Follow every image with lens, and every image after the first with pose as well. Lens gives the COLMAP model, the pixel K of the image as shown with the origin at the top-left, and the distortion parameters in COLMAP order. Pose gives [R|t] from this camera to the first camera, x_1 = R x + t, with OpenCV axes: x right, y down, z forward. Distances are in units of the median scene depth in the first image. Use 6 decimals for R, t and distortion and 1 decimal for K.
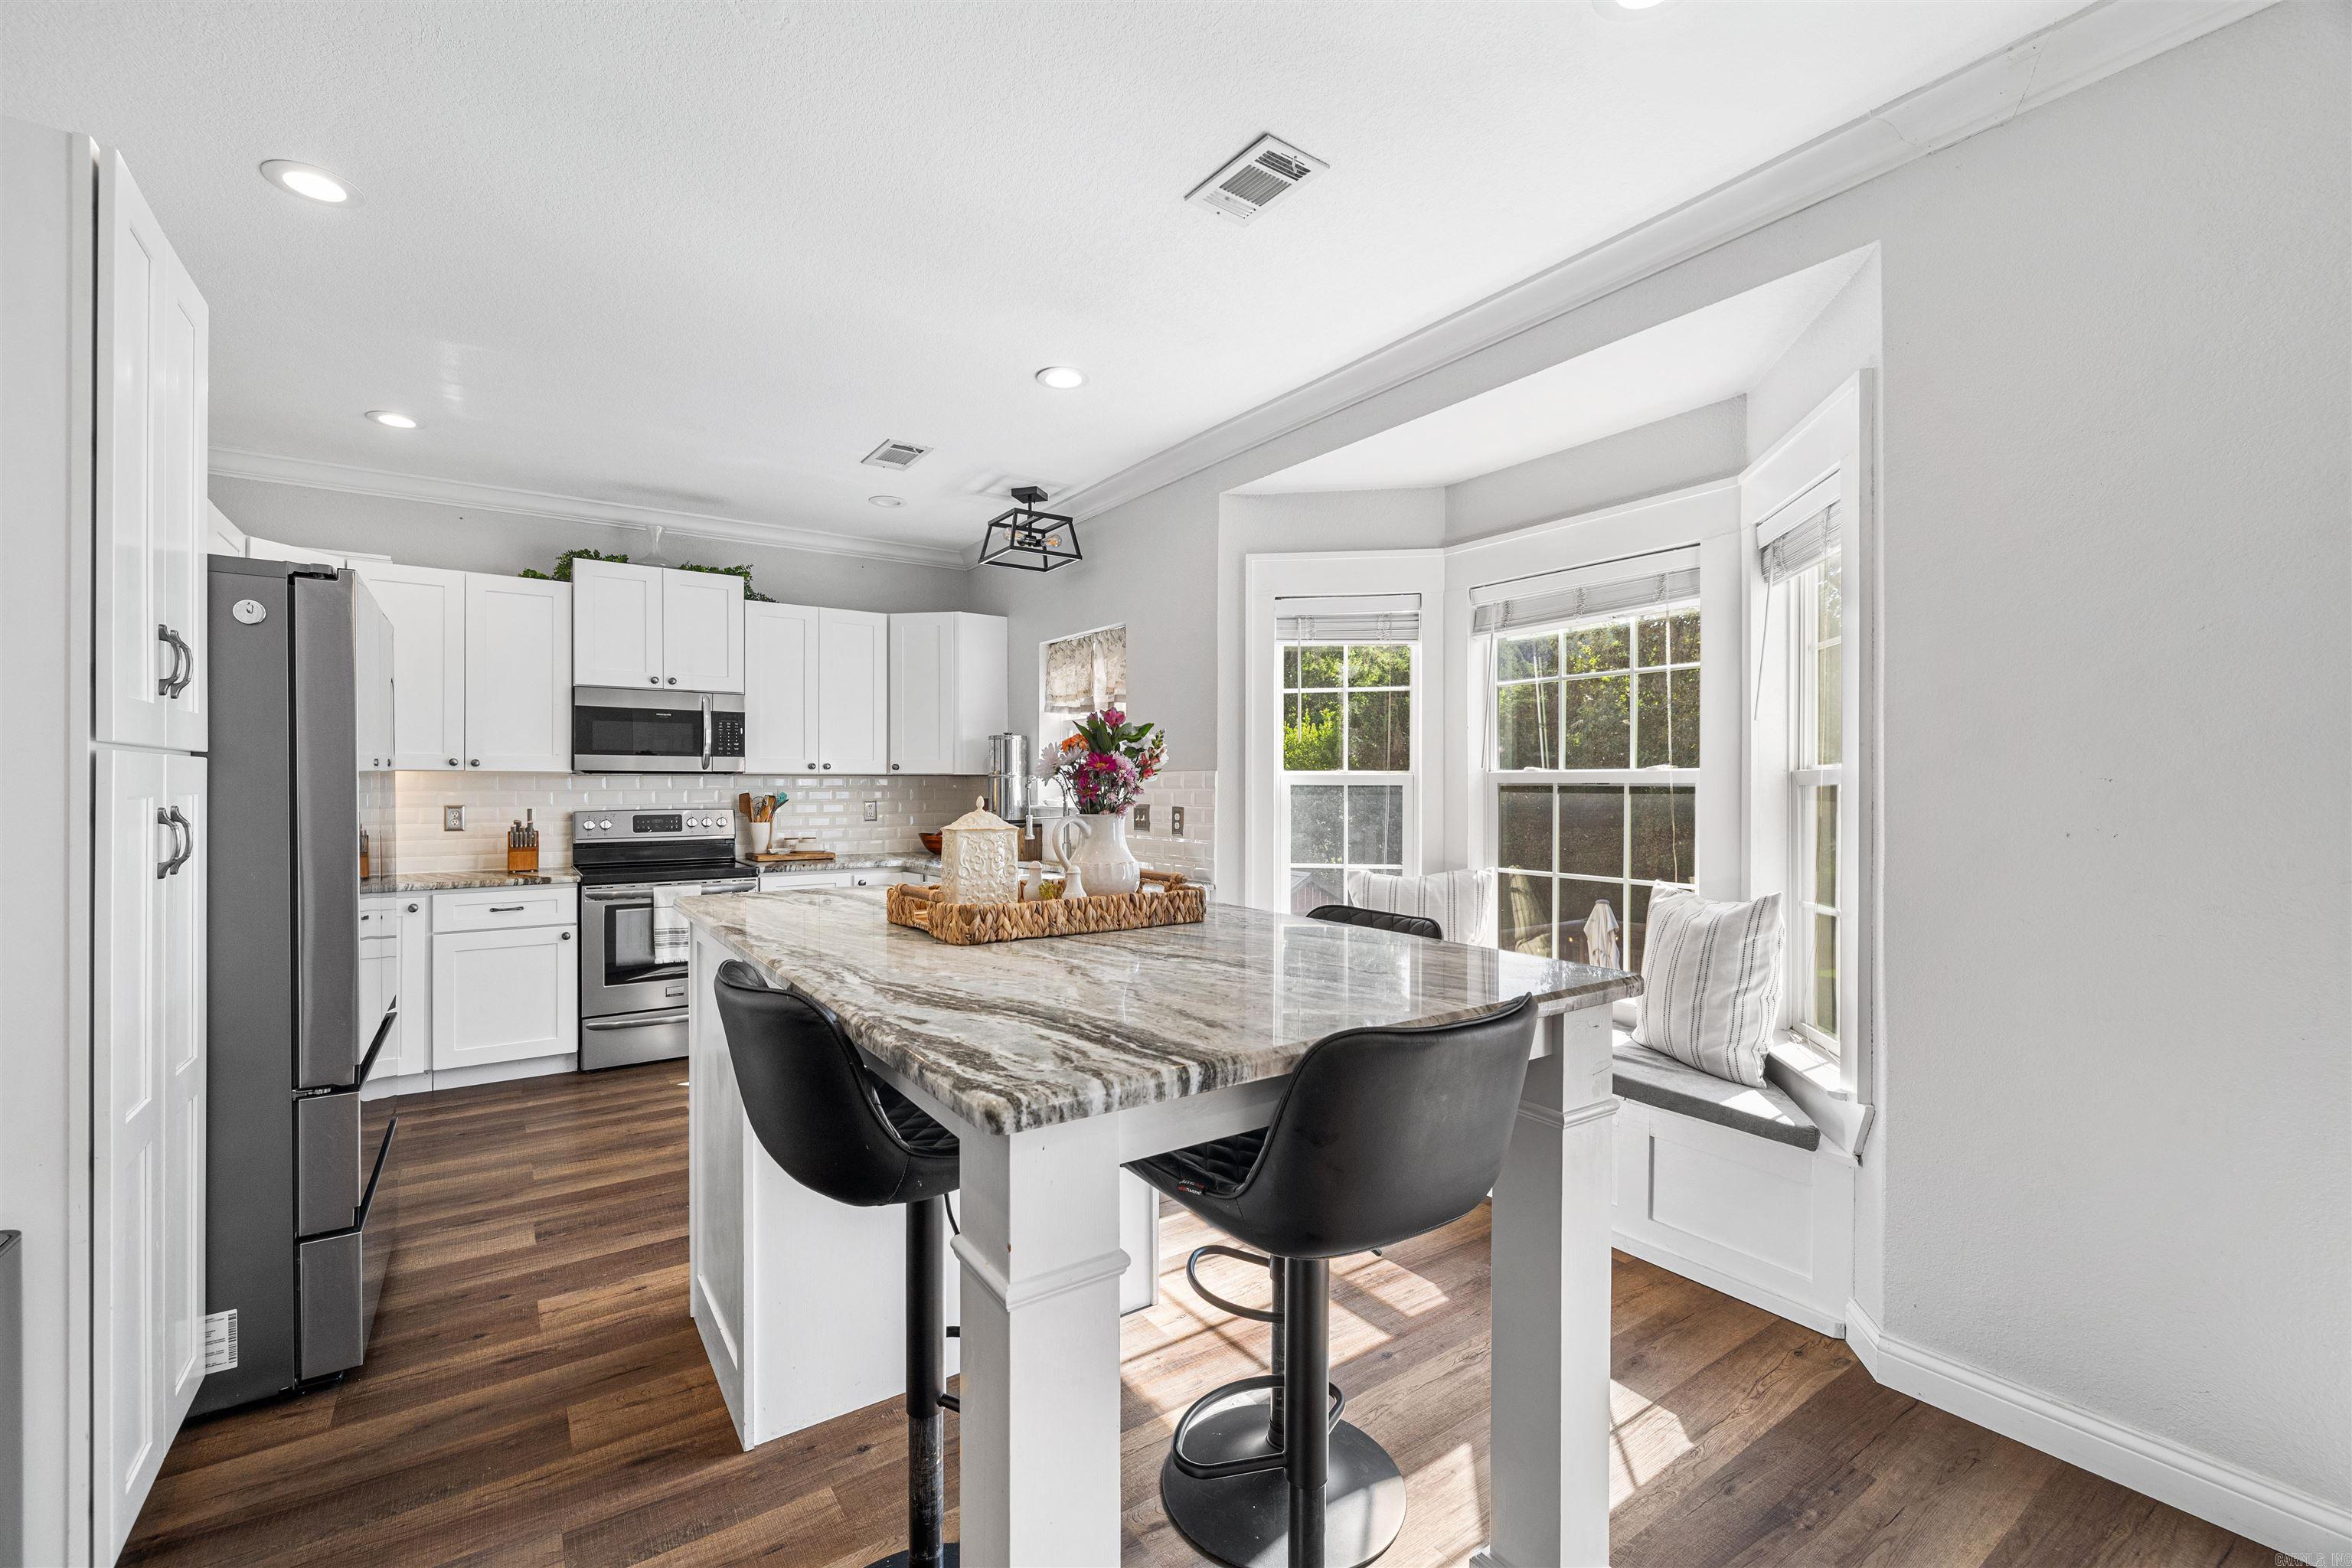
lens RADIAL K [[983.4, 0, 1164.8], [0, 983.4, 792.7], [0, 0, 1]] dist [-0.001687, 0.000163]
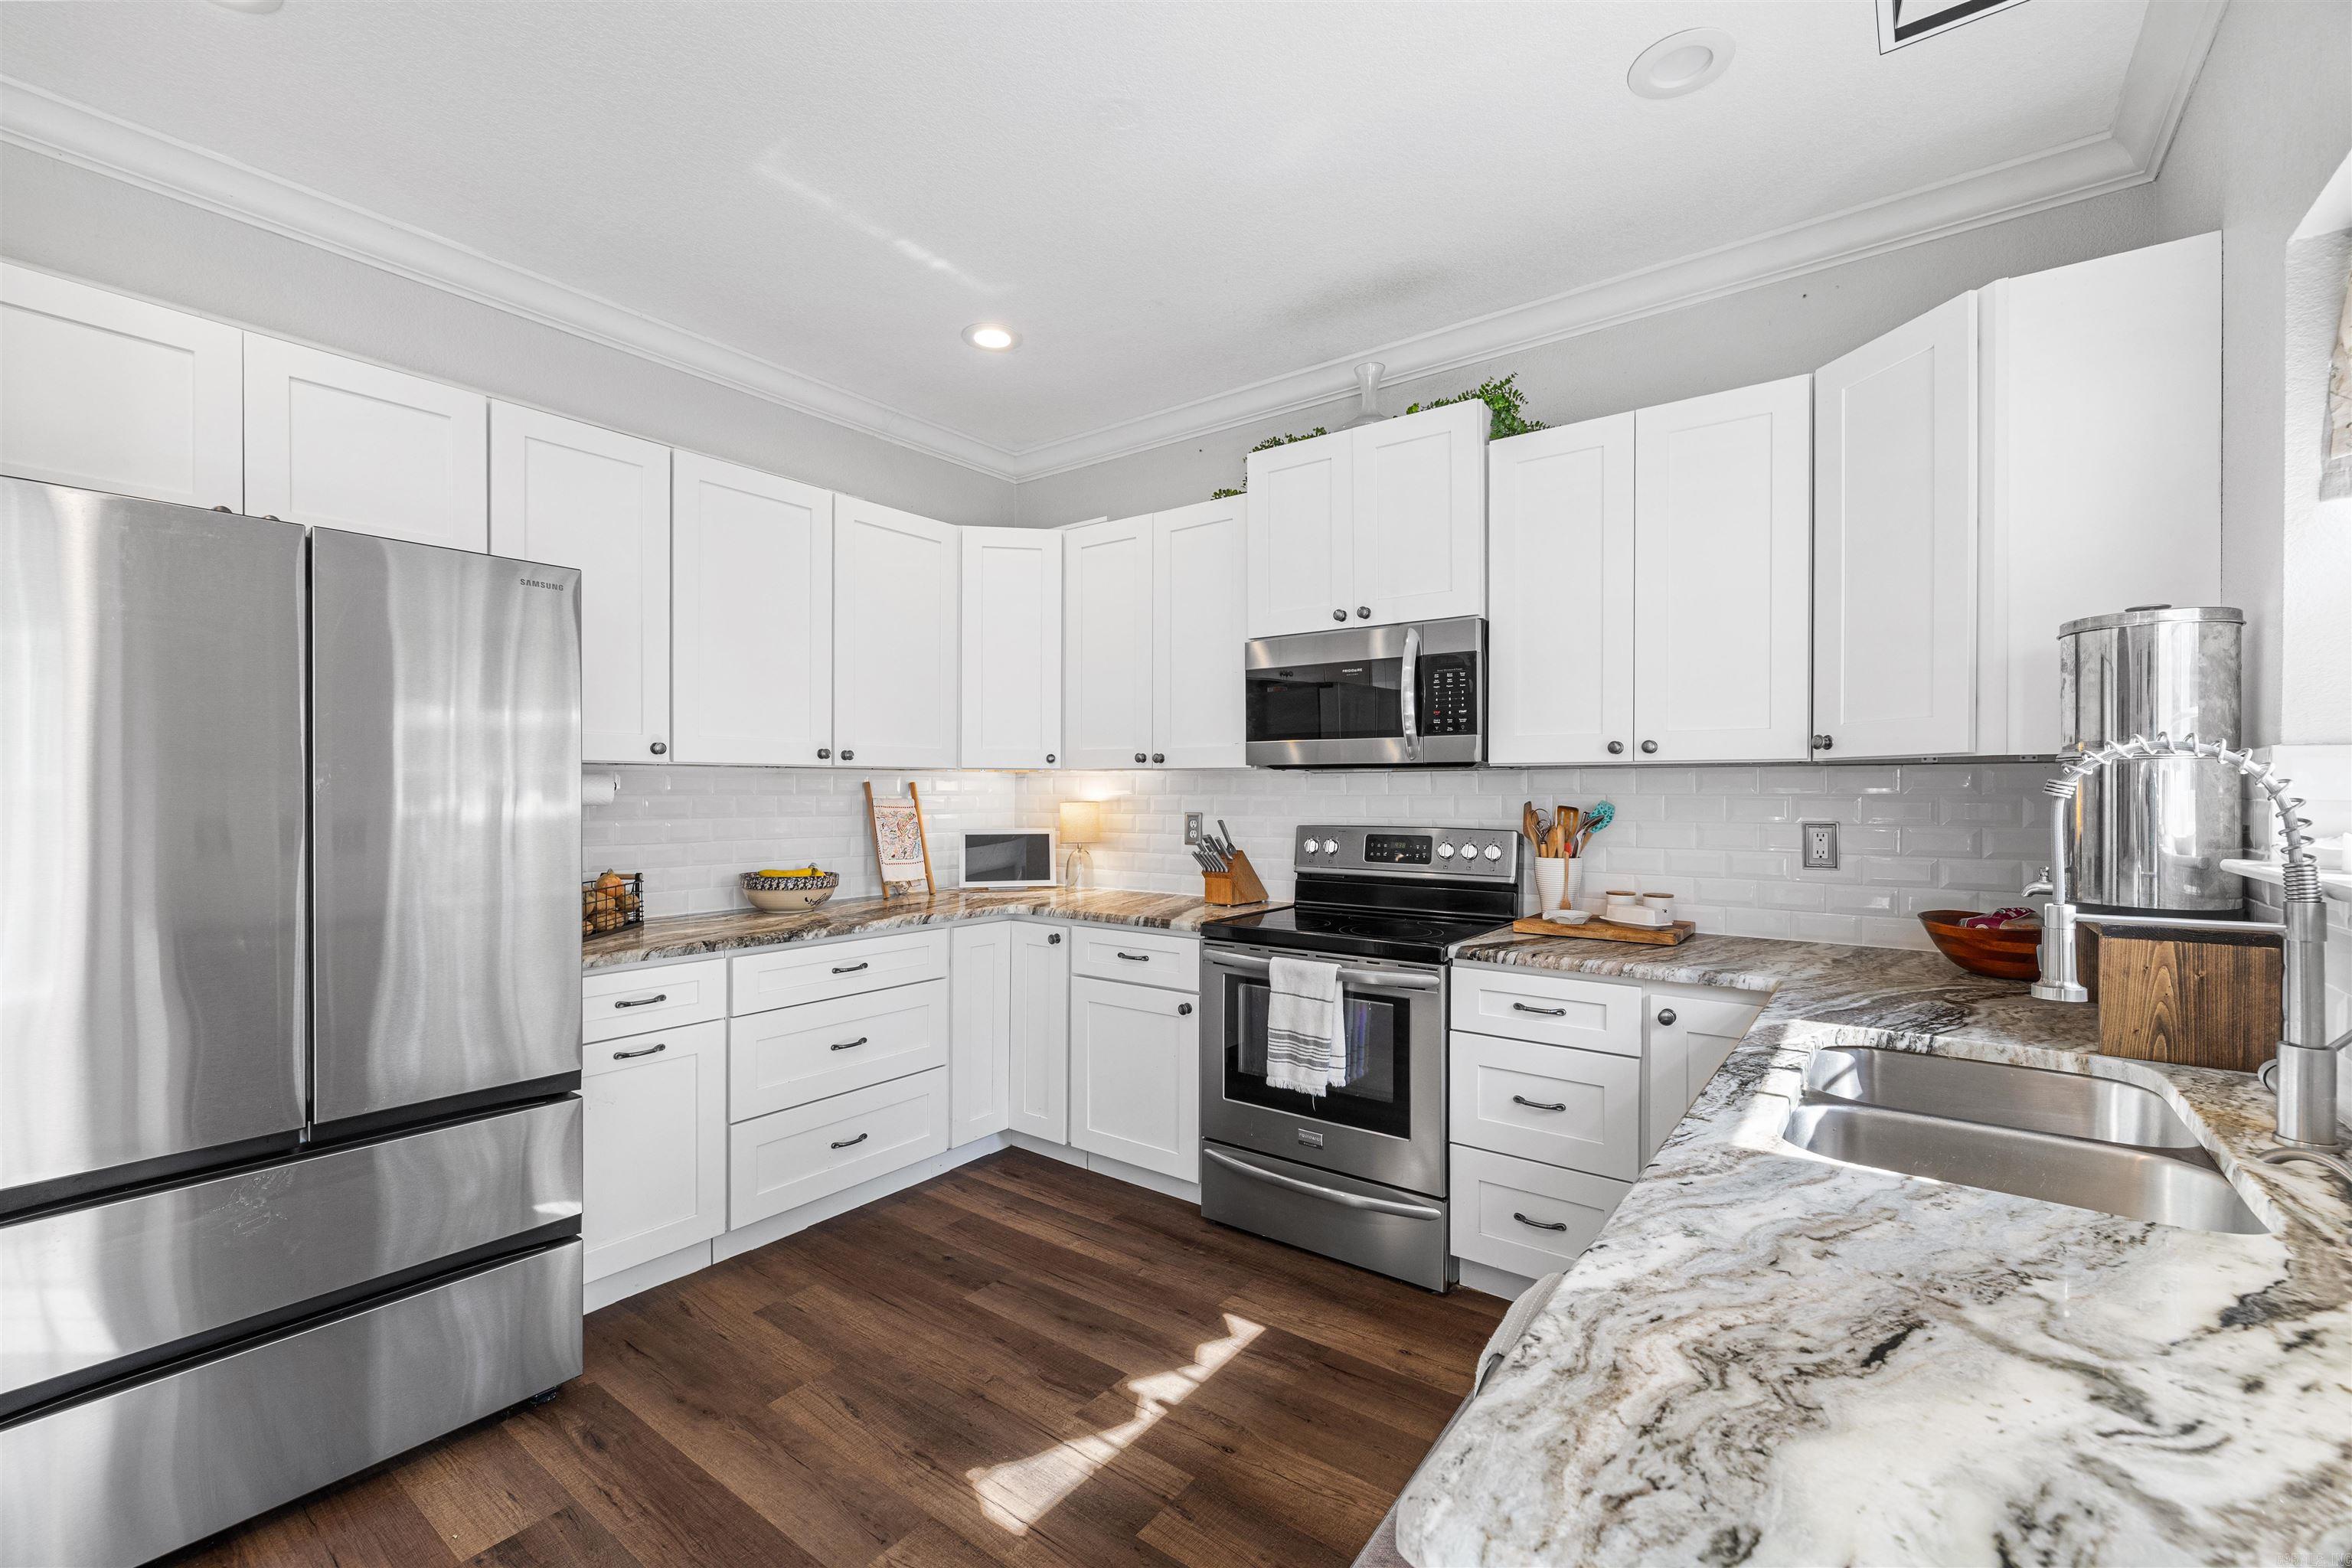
lens RADIAL K [[983.4, 0, 1164.8], [0, 983.4, 792.7], [0, 0, 1]] dist [-0.001687, 0.000163]
pose [[0.314540, 0.002391, -0.949241, 0.027510], [-0.011099, 0.999938, -0.001159, -0.002126], [0.949179, 0.010900, 0.314547, 0.687175]]
